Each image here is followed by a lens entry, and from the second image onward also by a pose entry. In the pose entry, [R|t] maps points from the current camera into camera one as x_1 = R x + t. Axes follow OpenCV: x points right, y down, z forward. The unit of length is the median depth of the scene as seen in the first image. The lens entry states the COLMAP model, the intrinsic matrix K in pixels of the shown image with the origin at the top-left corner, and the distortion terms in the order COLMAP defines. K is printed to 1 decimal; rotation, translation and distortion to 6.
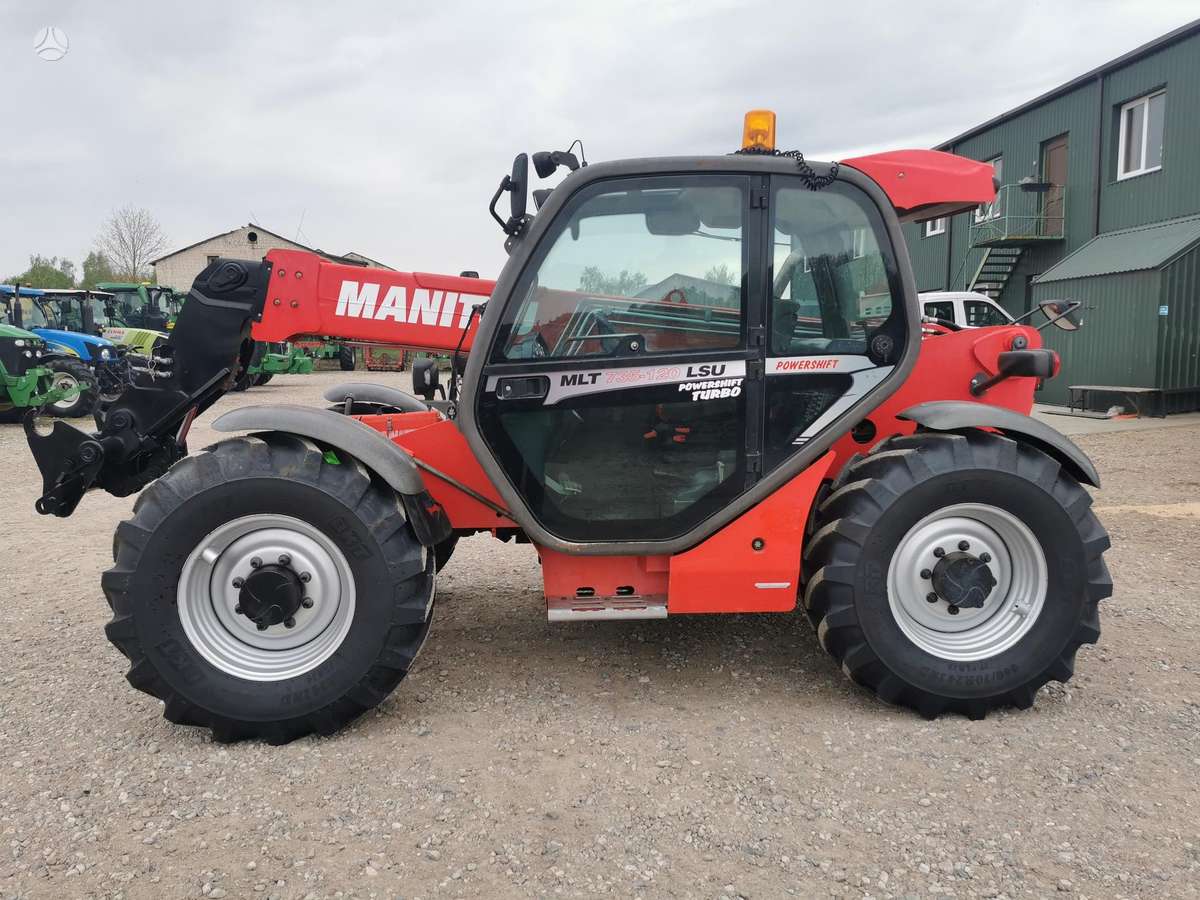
lens RADIAL K [[919.1, 0, 600.4], [0, 919.1, 448.5], [0, 0, 1]] dist [0.056749, -0.071470]
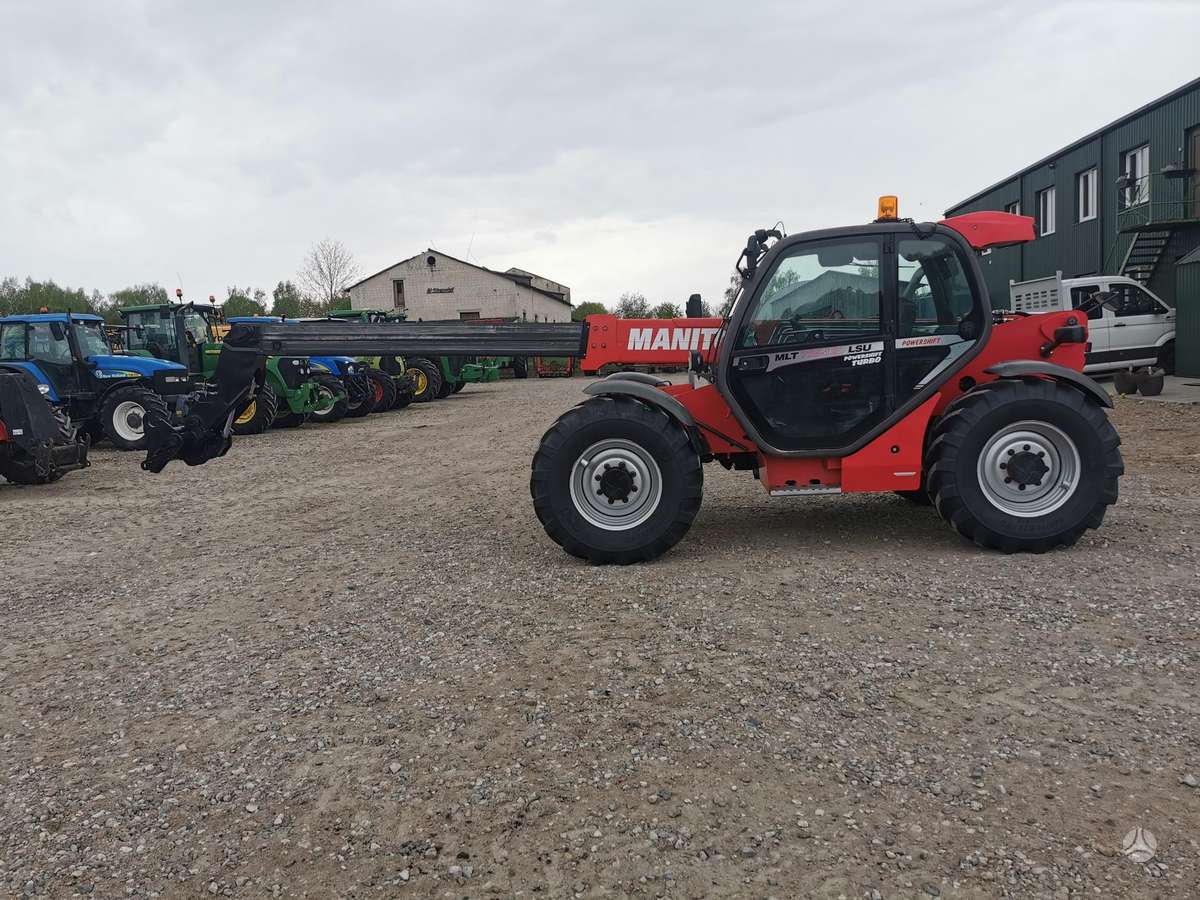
lens RADIAL K [[919.1, 0, 601.6], [0, 919.1, 445.3], [0, 0, 1]] dist [0.056749, -0.071470]
pose [[0.986092, -0.030032, -0.163465, -0.082700], [0.028986, 0.999541, -0.008778, 0.094748], [0.163653, 0.003918, 0.986510, -0.758493]]
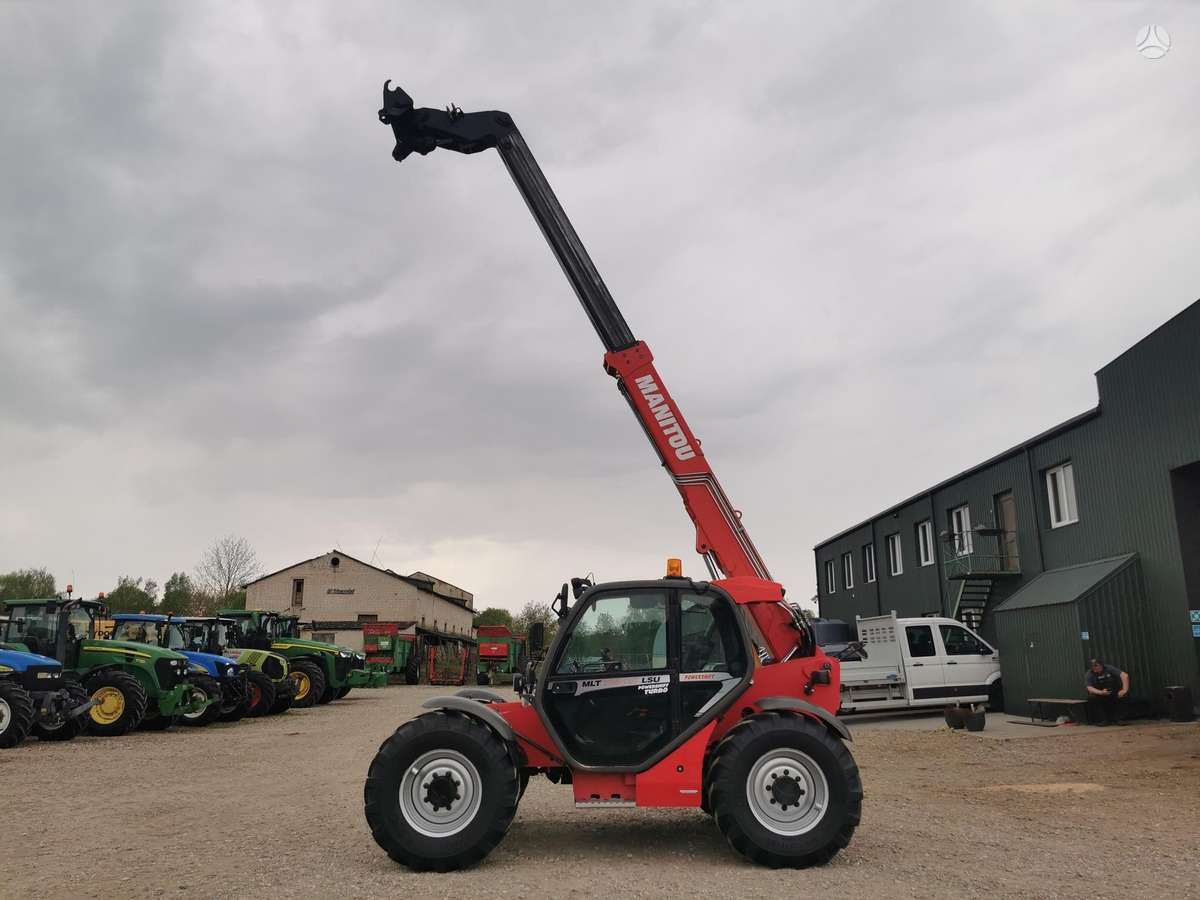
lens RADIAL K [[919.1, 0, 600.7], [0, 919.1, 446.1], [0, 0, 1]] dist [0.056749, -0.071470]
pose [[0.998193, -0.014974, -0.058198, 0.125485], [-0.005195, 0.943333, -0.331807, 0.108905], [0.059868, 0.331509, 0.941551, -1.134216]]
